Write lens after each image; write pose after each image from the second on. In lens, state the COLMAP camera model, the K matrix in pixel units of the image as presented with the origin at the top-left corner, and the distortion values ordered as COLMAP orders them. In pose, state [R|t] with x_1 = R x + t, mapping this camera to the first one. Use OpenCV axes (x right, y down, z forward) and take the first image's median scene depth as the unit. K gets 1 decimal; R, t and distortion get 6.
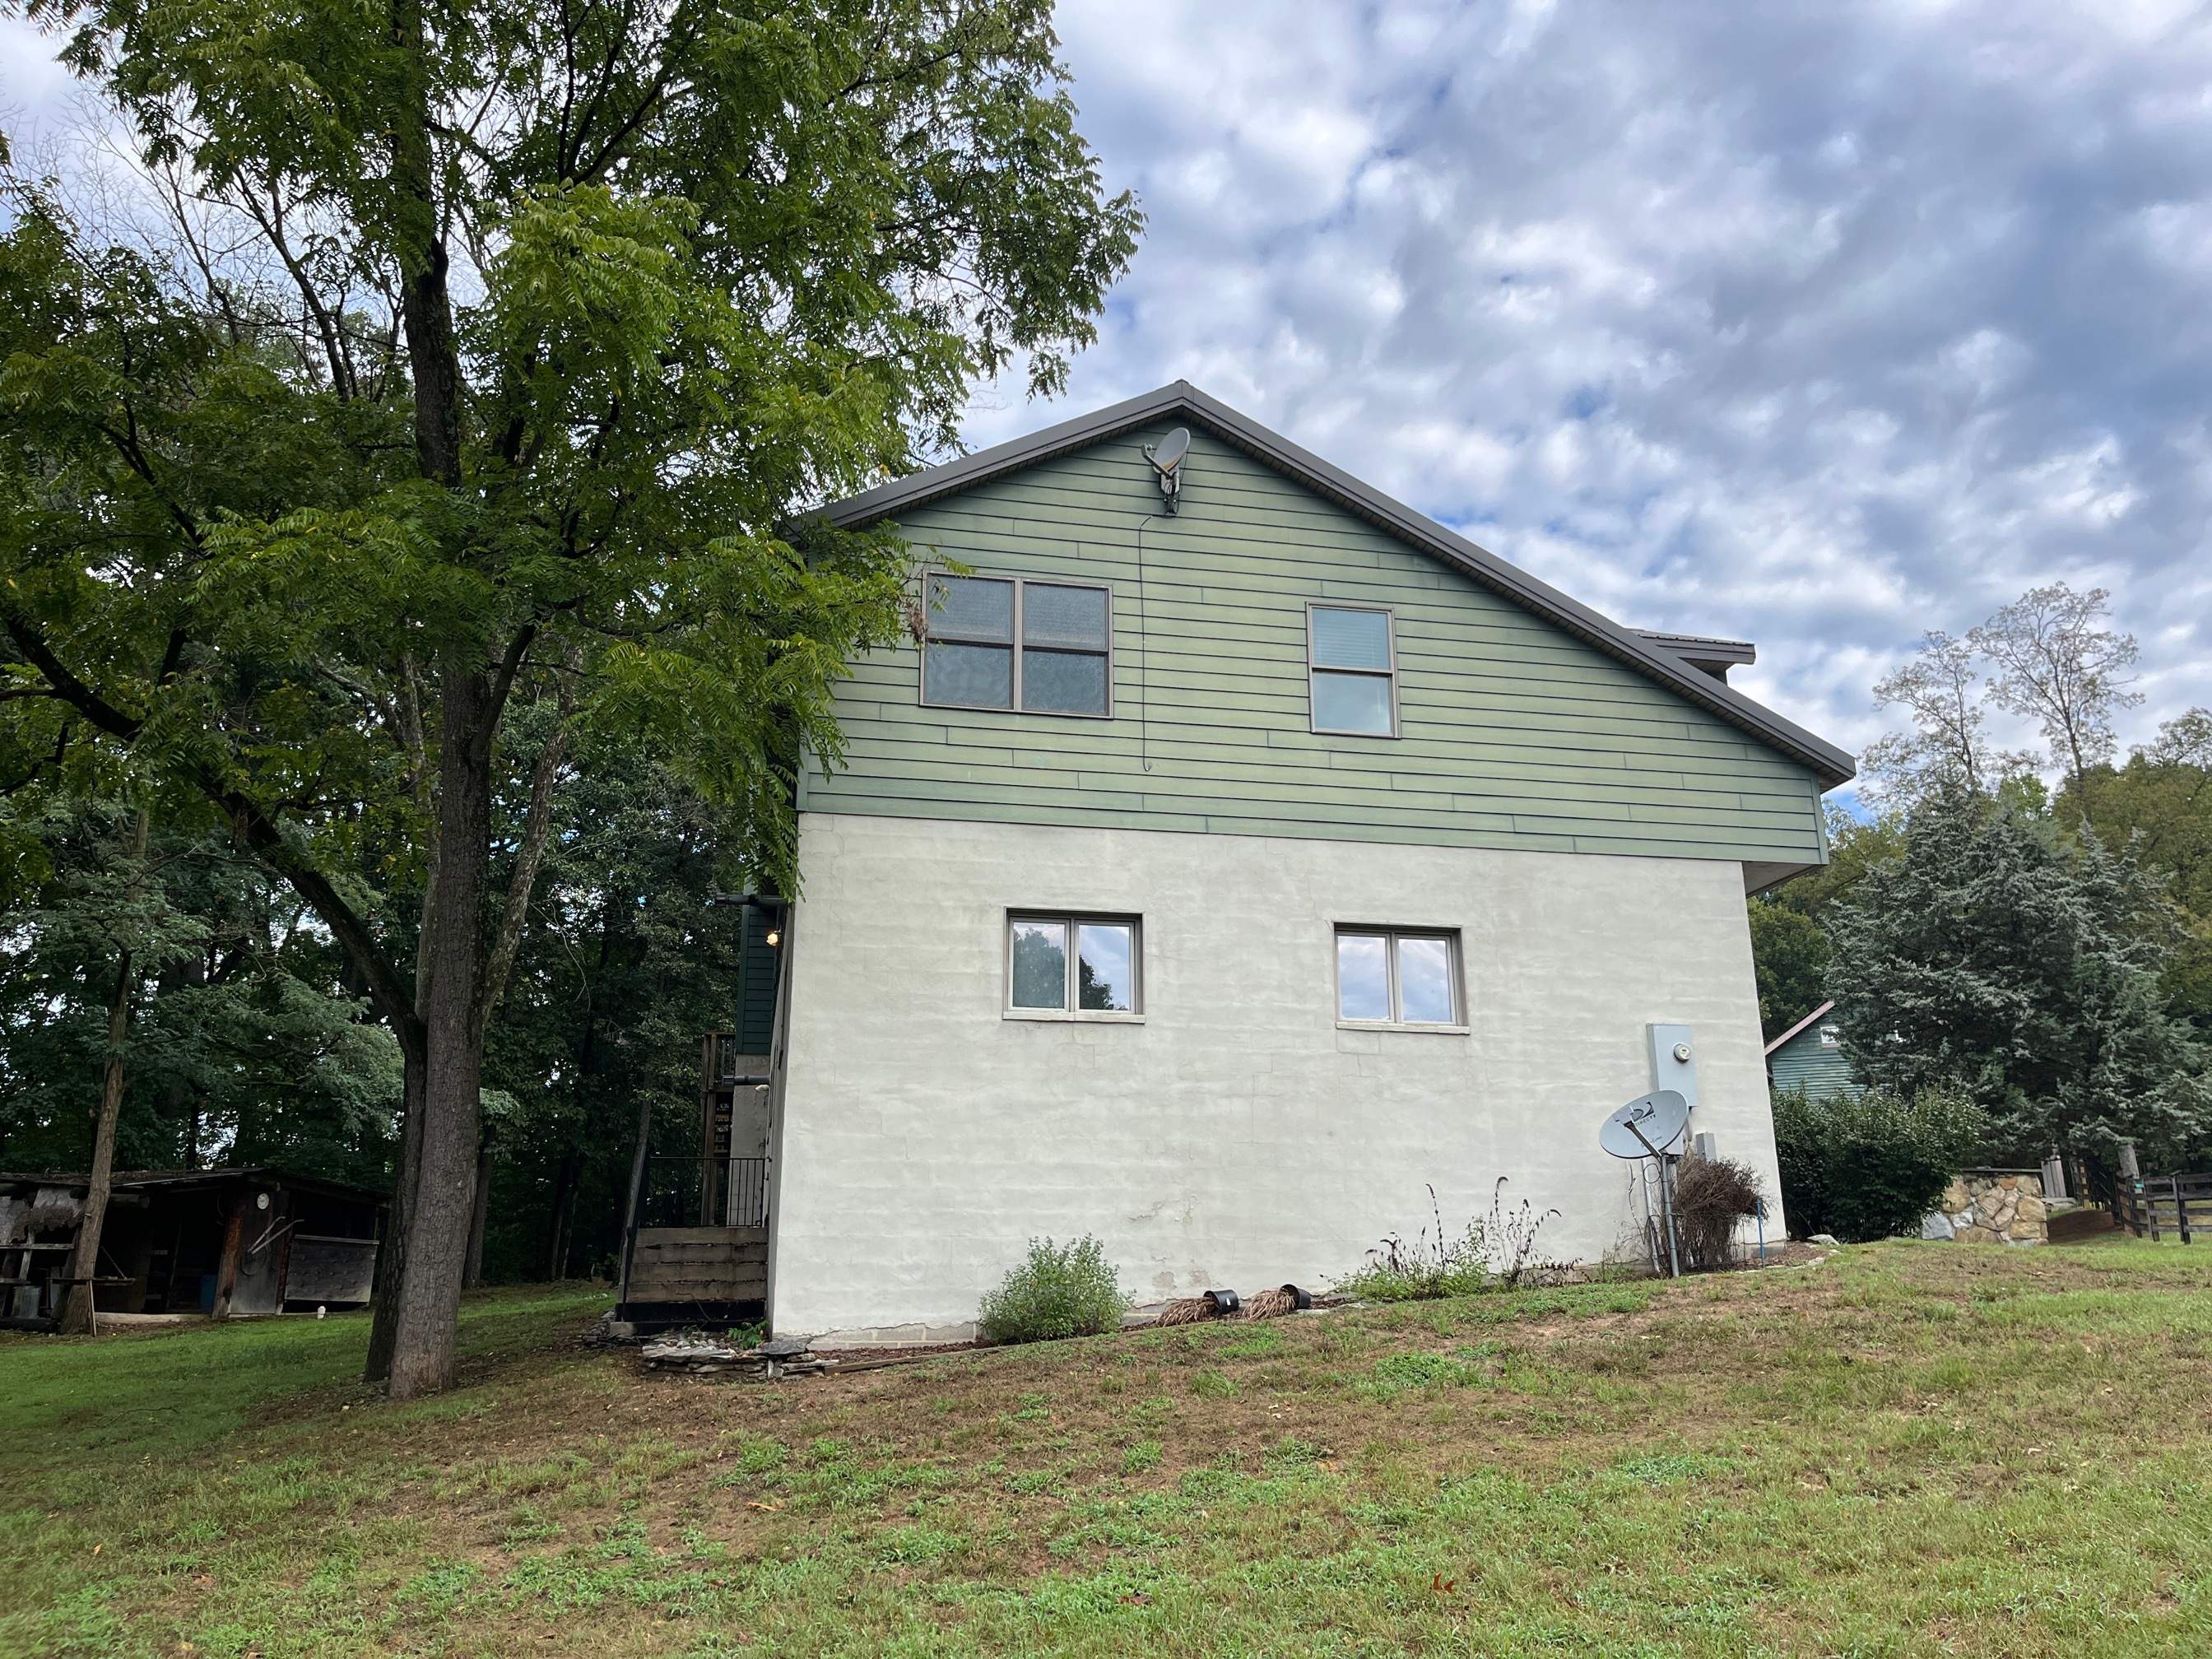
lens RADIAL K [[1616.4, 0, 1106.0], [0, 1616.4, 829.5], [0, 0, 1]] dist [0.115407, -0.002746]
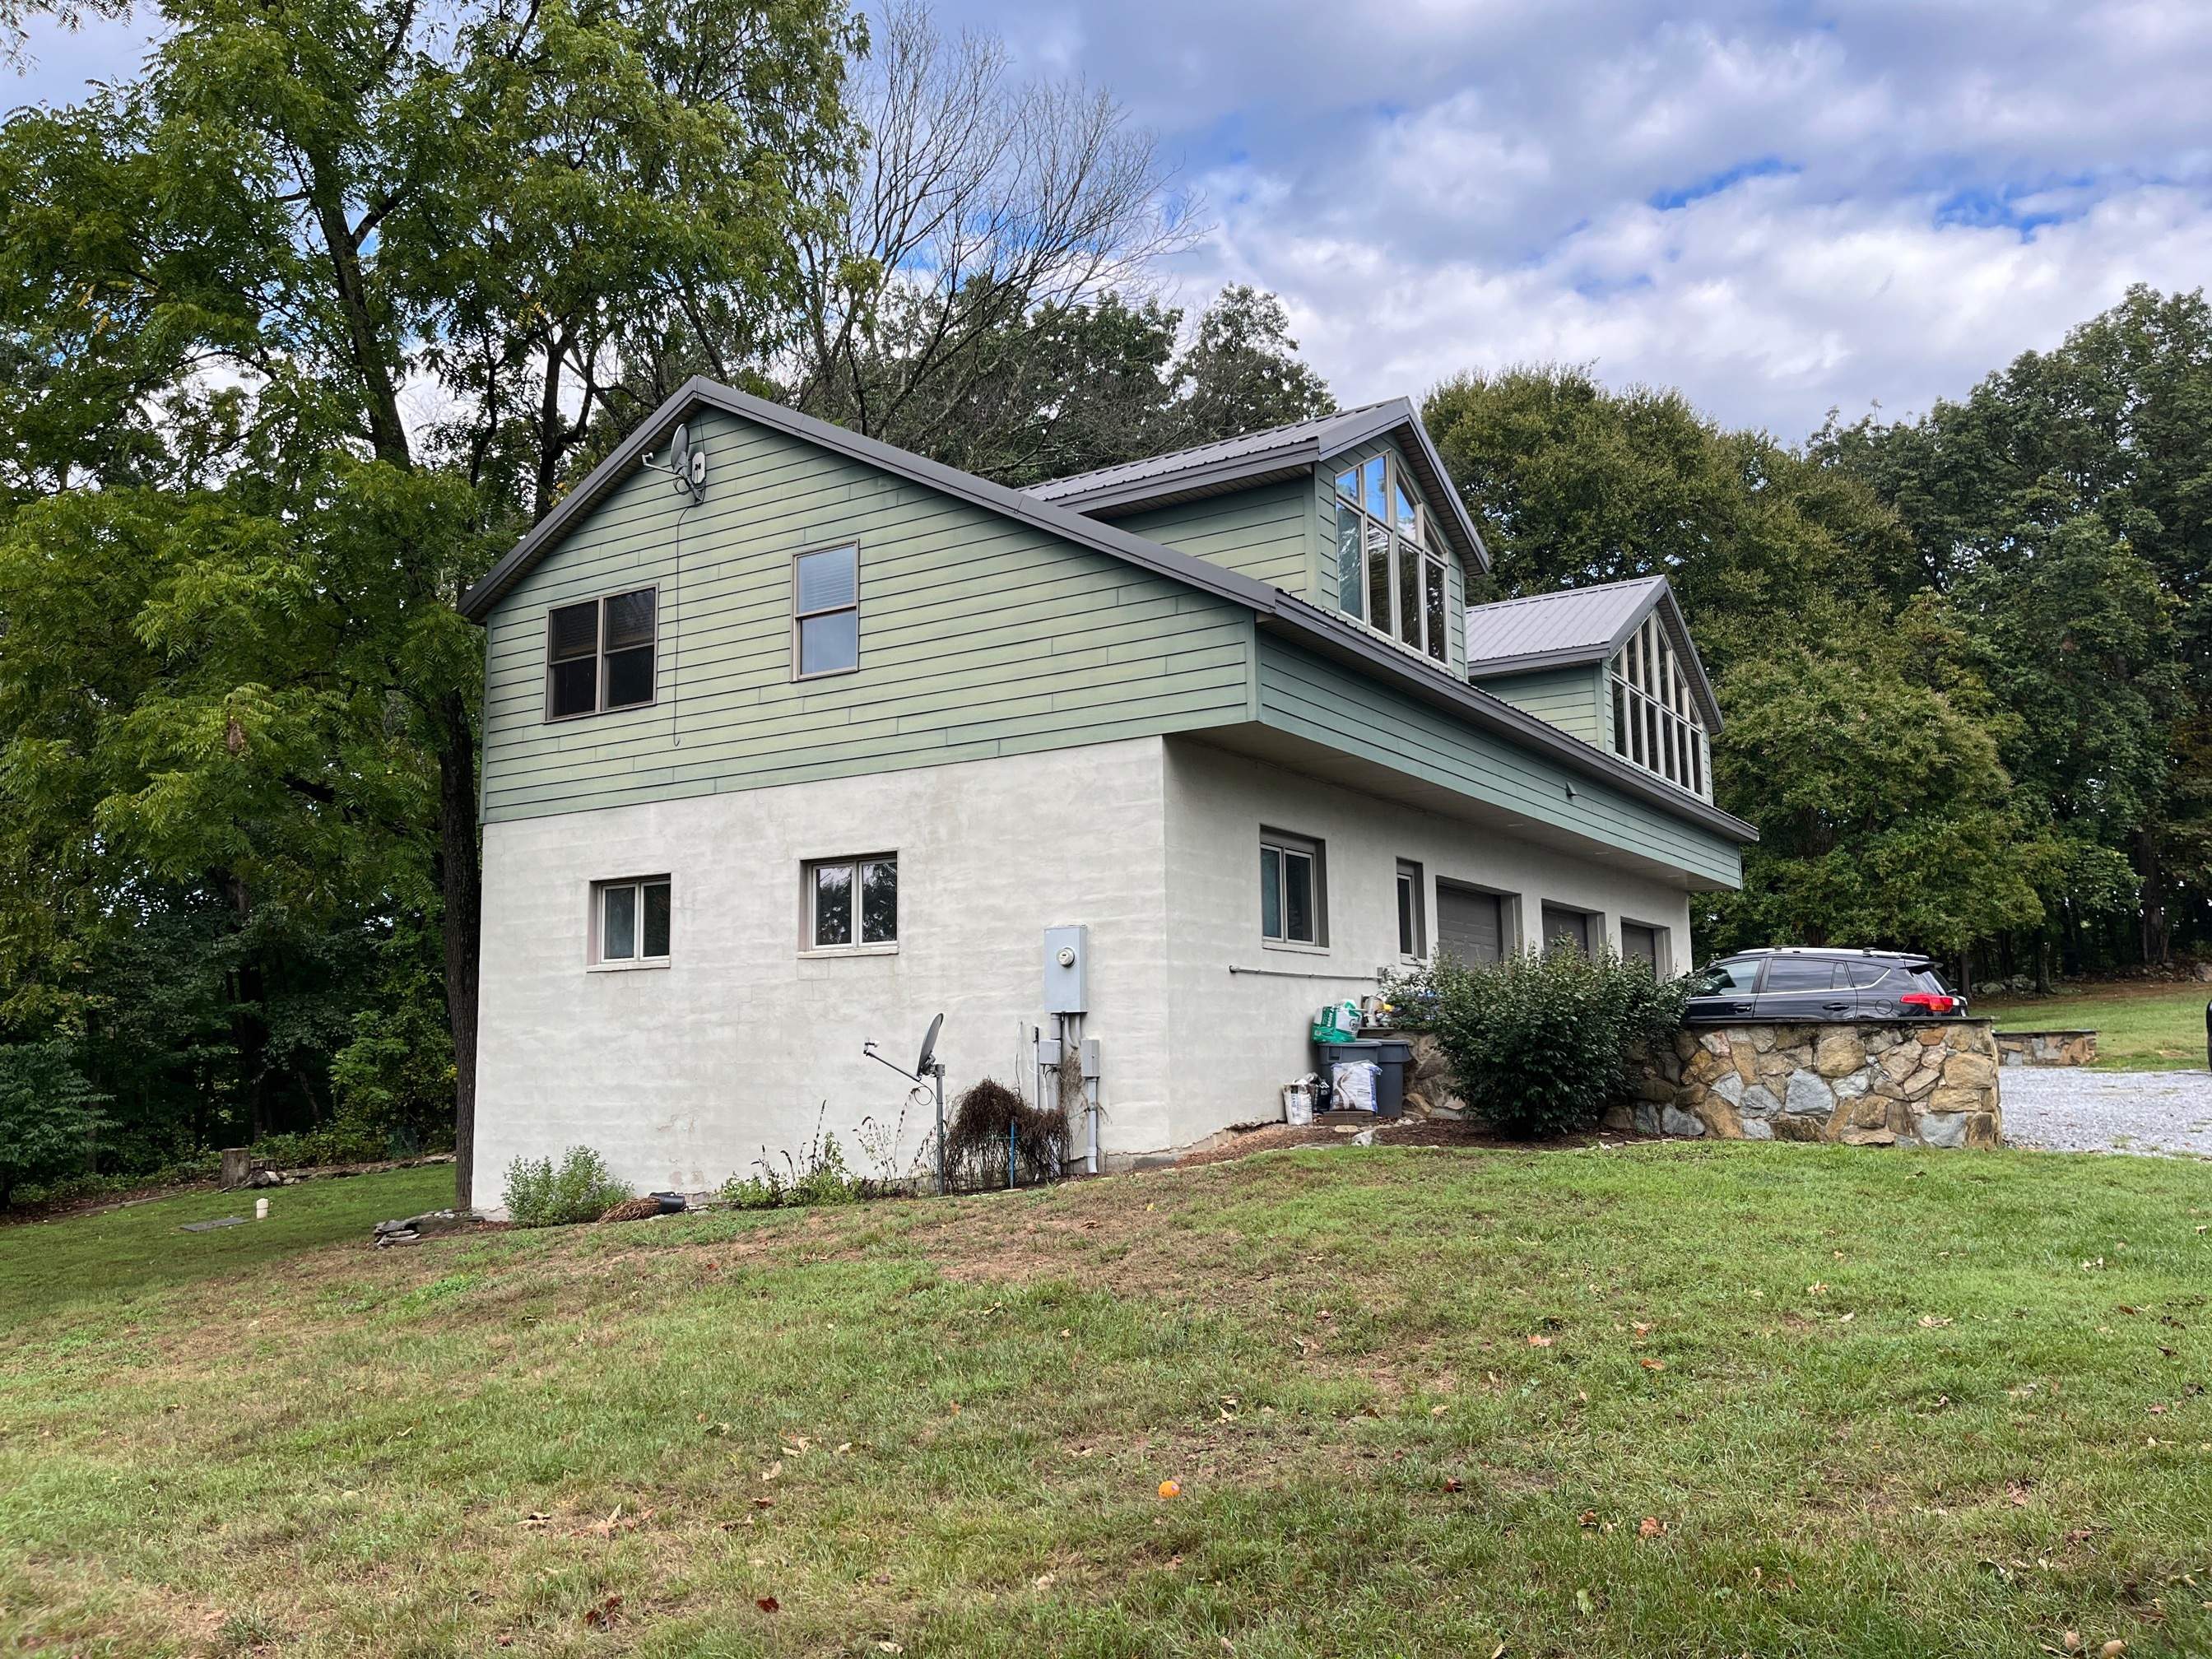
lens RADIAL K [[1616.4, 0, 1106.0], [0, 1616.4, 829.5], [0, 0, 1]] dist [0.115407, -0.002746]
pose [[0.723493, -0.099231, -0.683163, 1.016394], [0.202719, 0.976524, 0.072844, -0.000676], [0.659896, -0.191192, 0.726624, 0.340480]]
